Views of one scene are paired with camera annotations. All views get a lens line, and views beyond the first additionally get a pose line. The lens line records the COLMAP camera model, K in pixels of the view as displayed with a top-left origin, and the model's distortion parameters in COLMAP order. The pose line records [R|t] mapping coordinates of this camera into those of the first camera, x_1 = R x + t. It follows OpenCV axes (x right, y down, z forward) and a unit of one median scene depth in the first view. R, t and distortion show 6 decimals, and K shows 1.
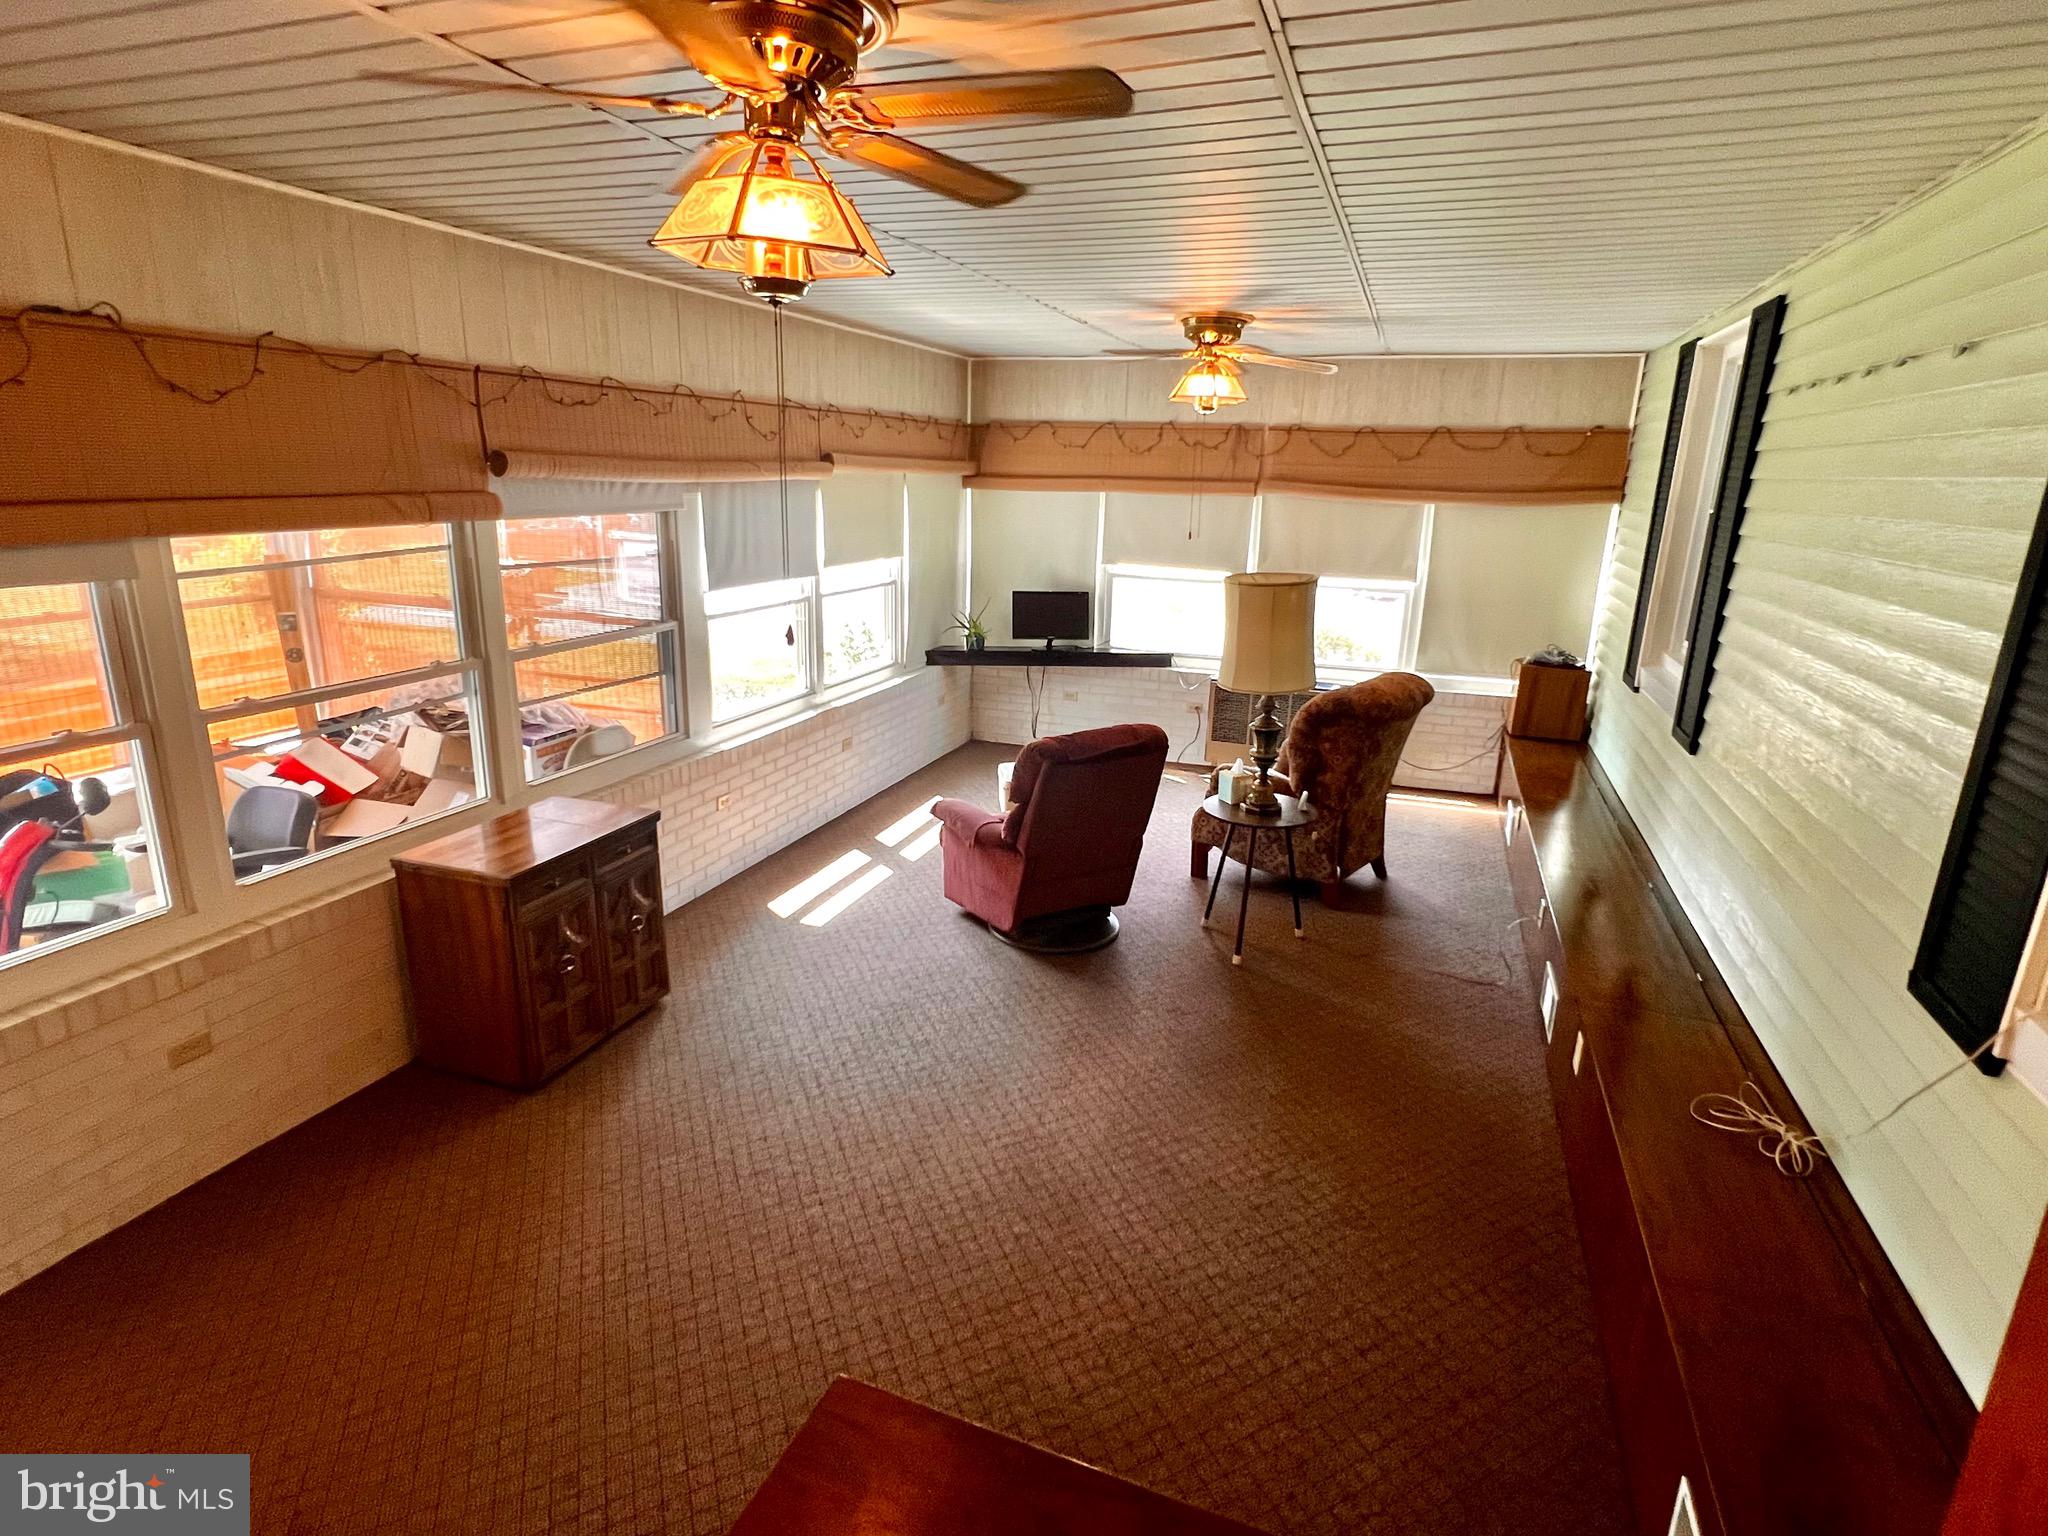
lens RADIAL K [[1074.3, 0, 1021.0], [0, 1074.3, 775.2], [0, 0, 1]] dist [-0.000626, -0.001552]
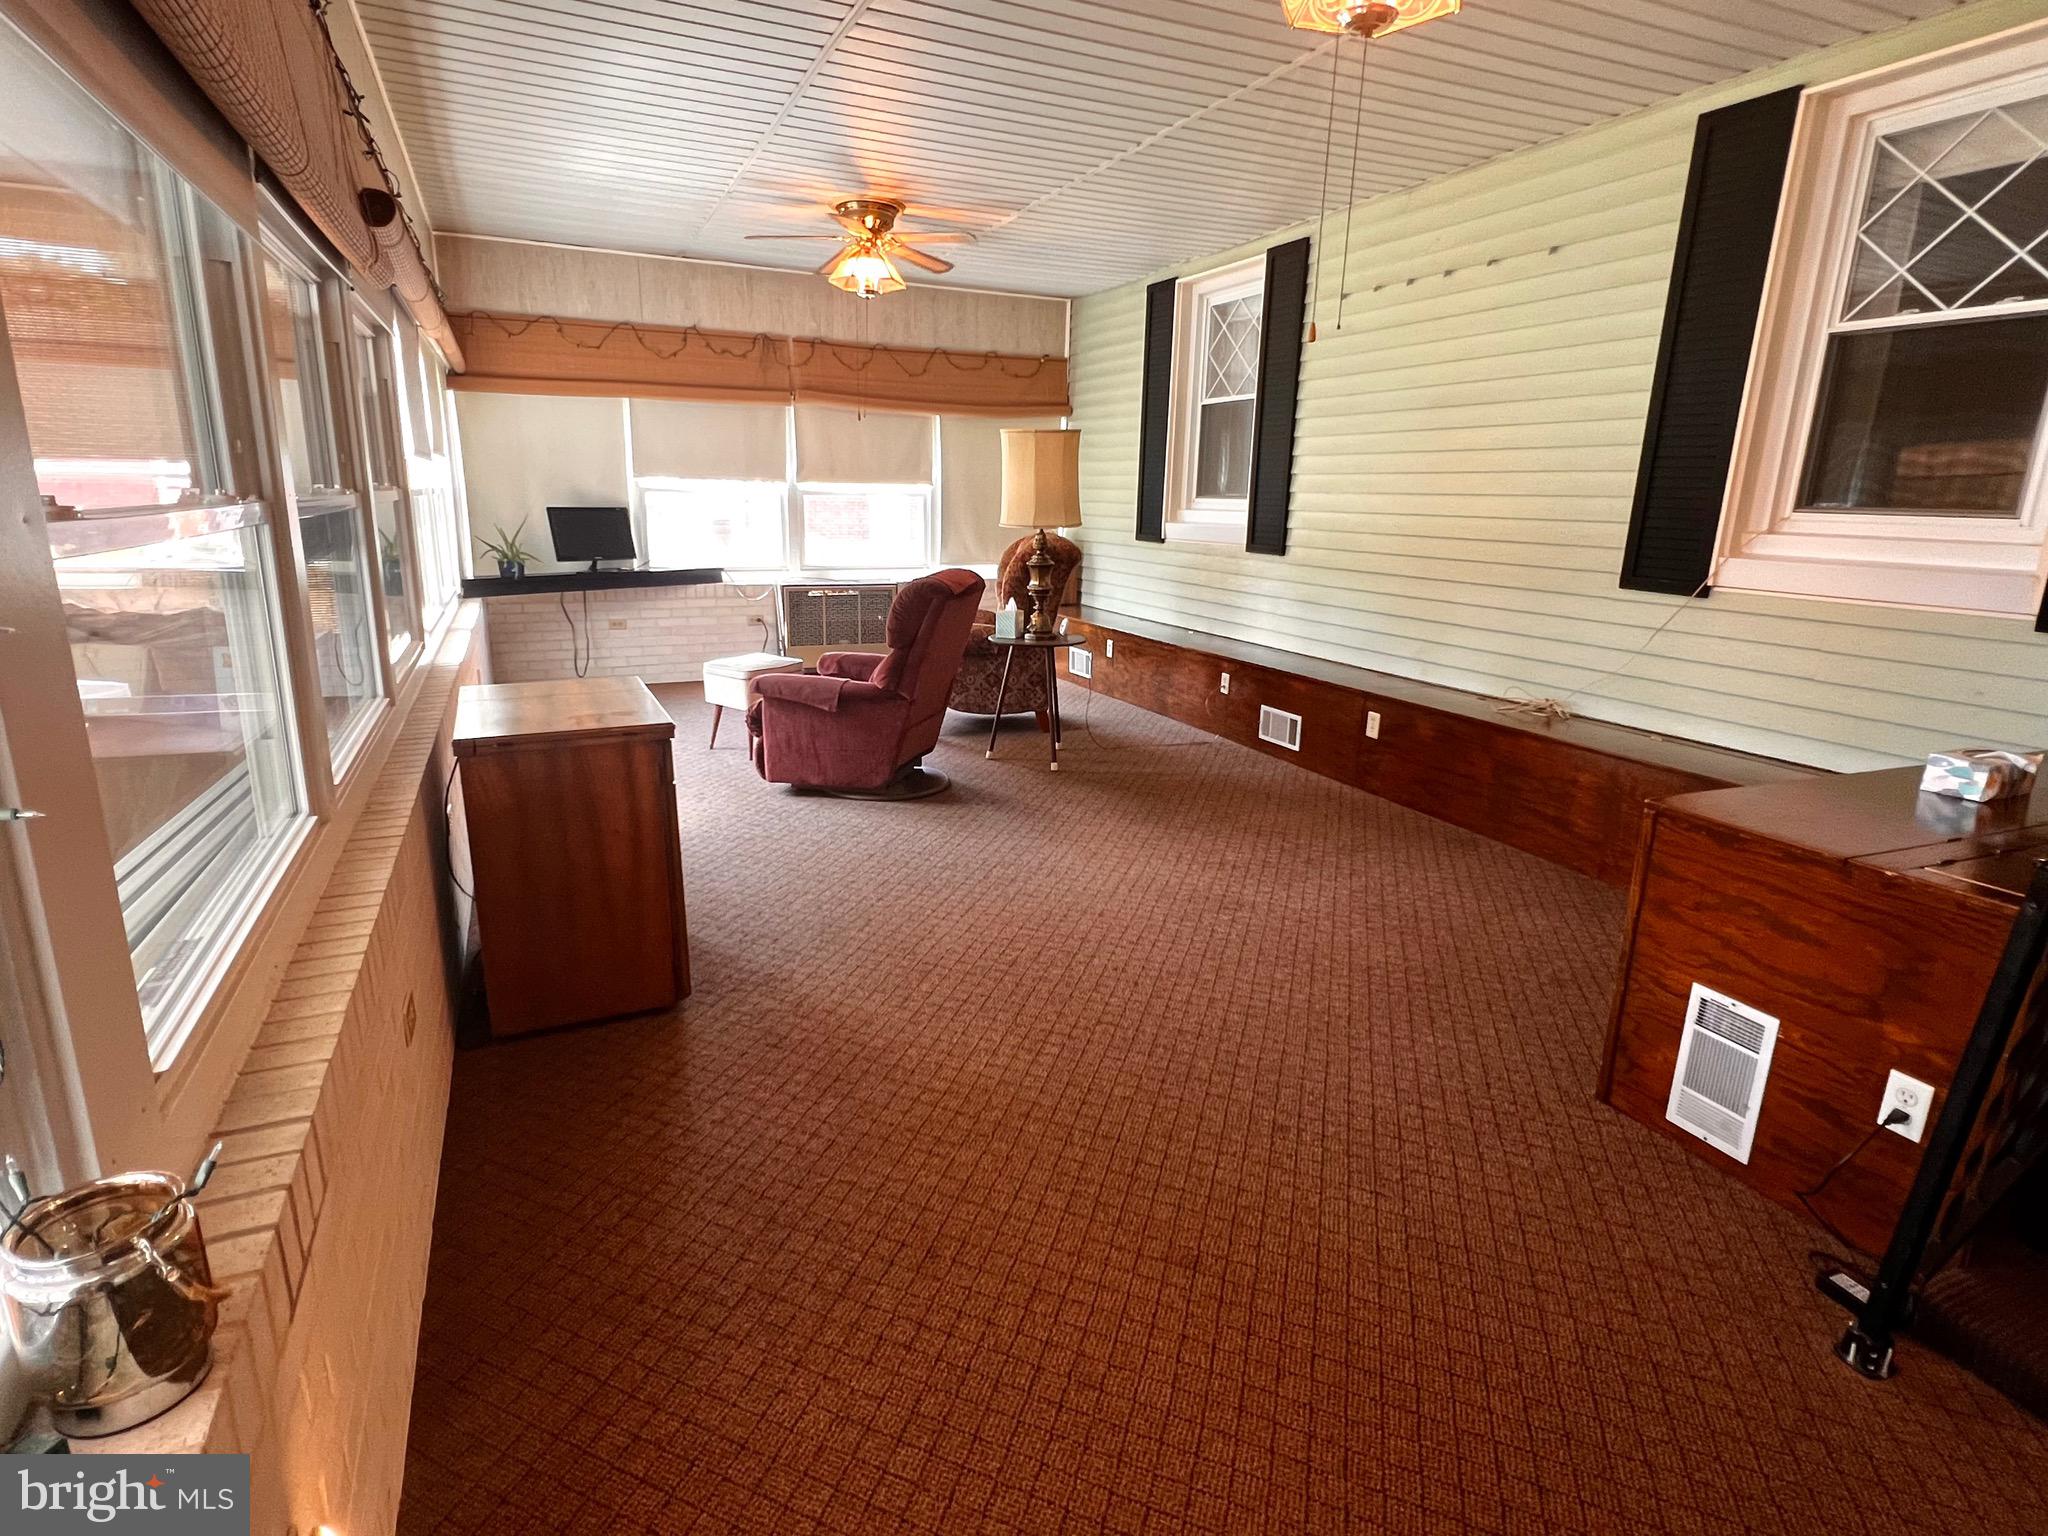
lens RADIAL K [[1074.3, 0, 1021.0], [0, 1074.3, 775.2], [0, 0, 1]] dist [-0.000626, -0.001552]
pose [[0.712155, -0.187438, 0.676537, -0.396348], [0.189684, 0.979229, 0.071630, 0.059219], [-0.675911, 0.077317, 0.732917, 0.114900]]
